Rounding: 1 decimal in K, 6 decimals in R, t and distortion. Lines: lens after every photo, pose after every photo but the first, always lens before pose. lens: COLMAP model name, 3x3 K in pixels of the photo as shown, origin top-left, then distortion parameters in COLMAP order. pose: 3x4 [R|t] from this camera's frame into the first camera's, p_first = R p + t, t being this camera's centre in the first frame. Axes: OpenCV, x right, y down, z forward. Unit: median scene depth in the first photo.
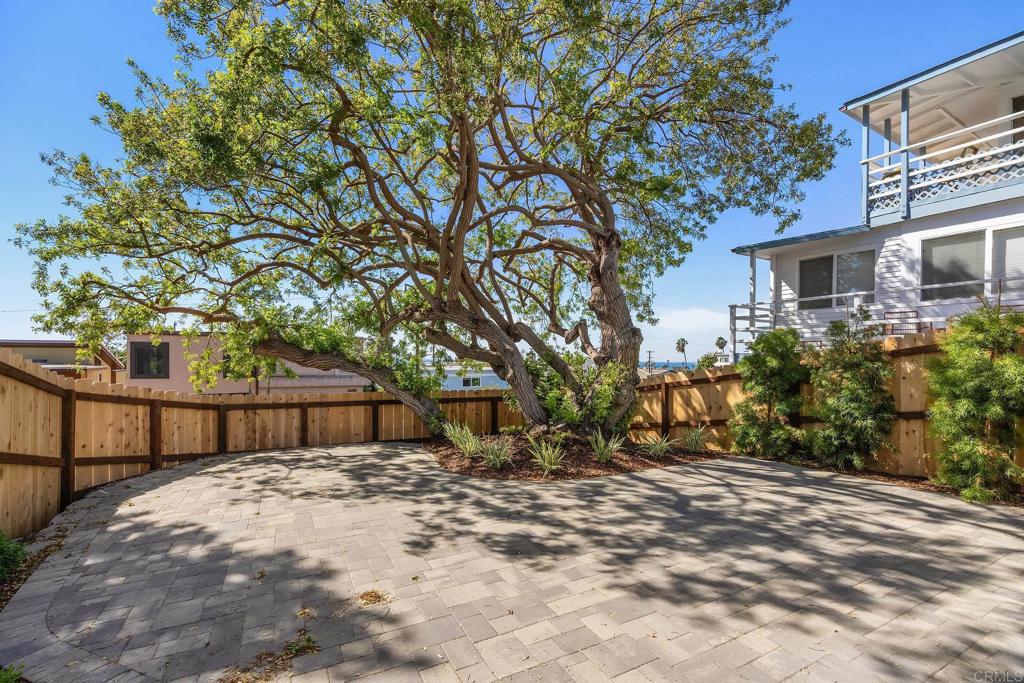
lens RADIAL K [[449.6, 0, 509.9], [0, 449.6, 342.8], [0, 0, 1]] dist [-0.011225, -0.000282]
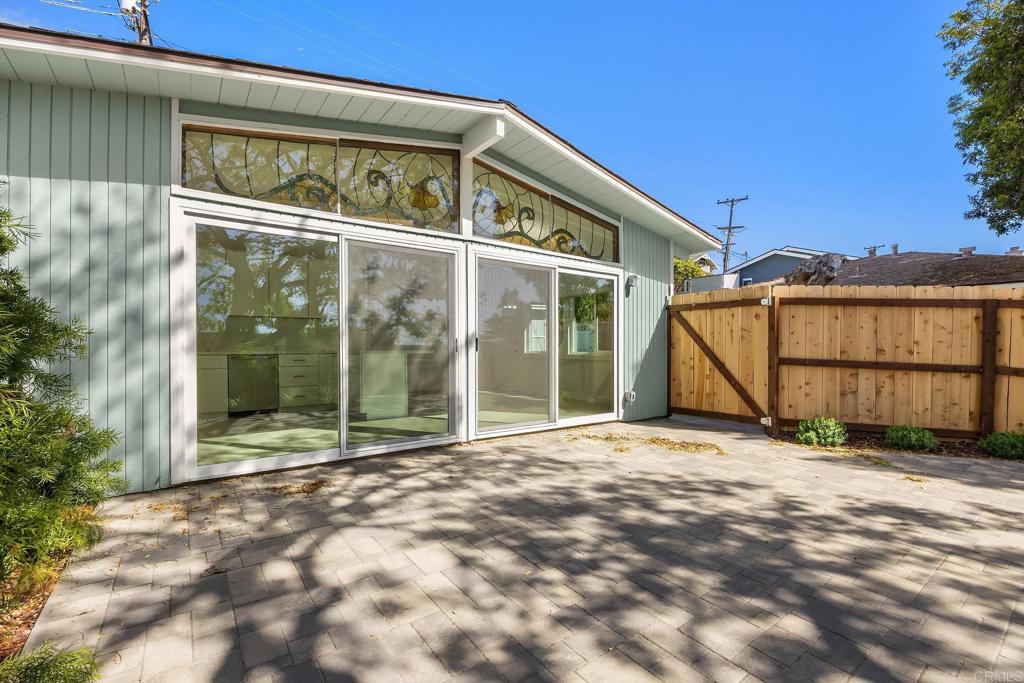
lens RADIAL K [[449.6, 0, 509.9], [0, 449.6, 342.8], [0, 0, 1]] dist [-0.011225, -0.000282]
pose [[-0.988445, -0.005710, -0.151470, 0.932588], [-0.000637, 0.999438, -0.033514, 0.130296], [0.151576, -0.033030, -0.987894, 1.719524]]
